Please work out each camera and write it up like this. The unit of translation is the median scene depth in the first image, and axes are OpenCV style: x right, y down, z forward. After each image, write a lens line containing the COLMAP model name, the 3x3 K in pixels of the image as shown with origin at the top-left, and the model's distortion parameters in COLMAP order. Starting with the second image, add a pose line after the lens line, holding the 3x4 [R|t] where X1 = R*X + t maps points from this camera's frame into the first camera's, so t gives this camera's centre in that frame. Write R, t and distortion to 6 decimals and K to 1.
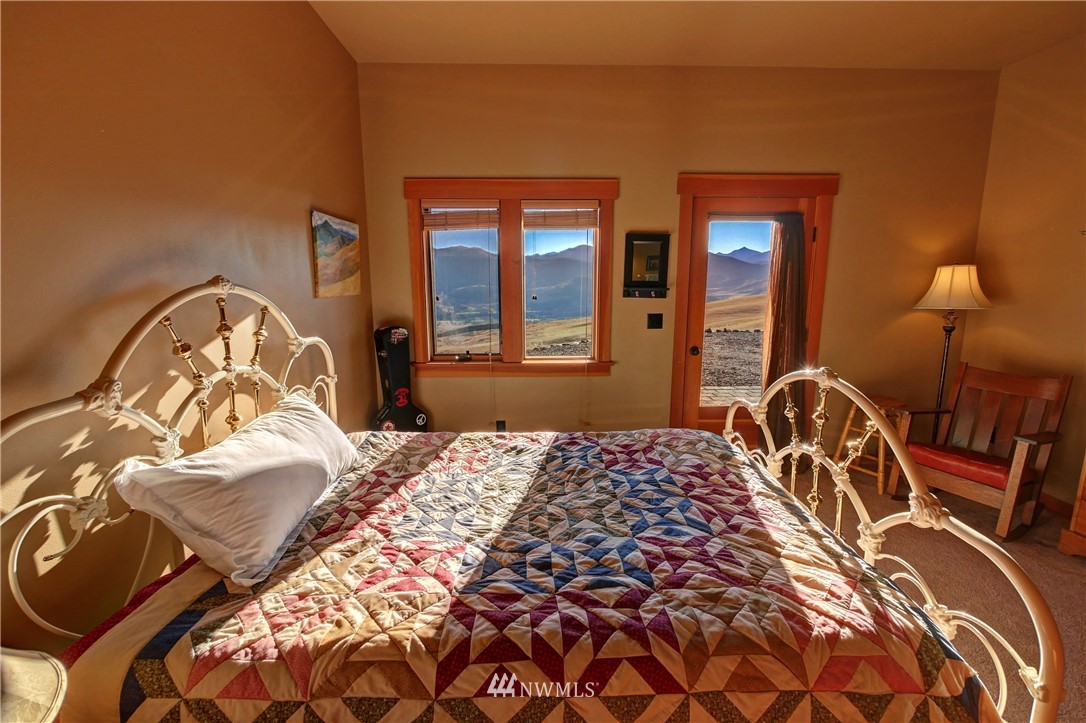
lens RADIAL K [[449.8, 0, 543.2], [0, 449.8, 352.1], [0, 0, 1]] dist [-0.003236, -0.000364]
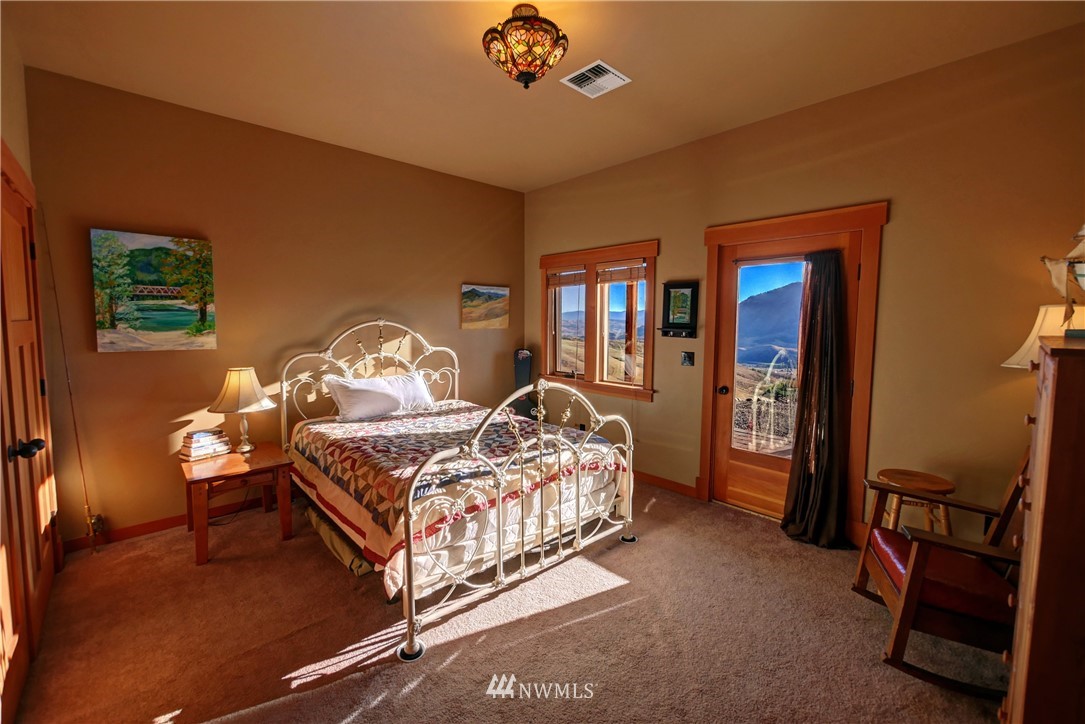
lens RADIAL K [[449.4, 0, 542.7], [0, 449.4, 352.6], [0, 0, 1]] dist [-0.003236, -0.000364]
pose [[0.660926, 0.060738, -0.747989, 0.862654], [-0.129351, 0.991022, -0.033822, 0.000436], [0.739219, 0.119107, 0.662848, -0.004236]]
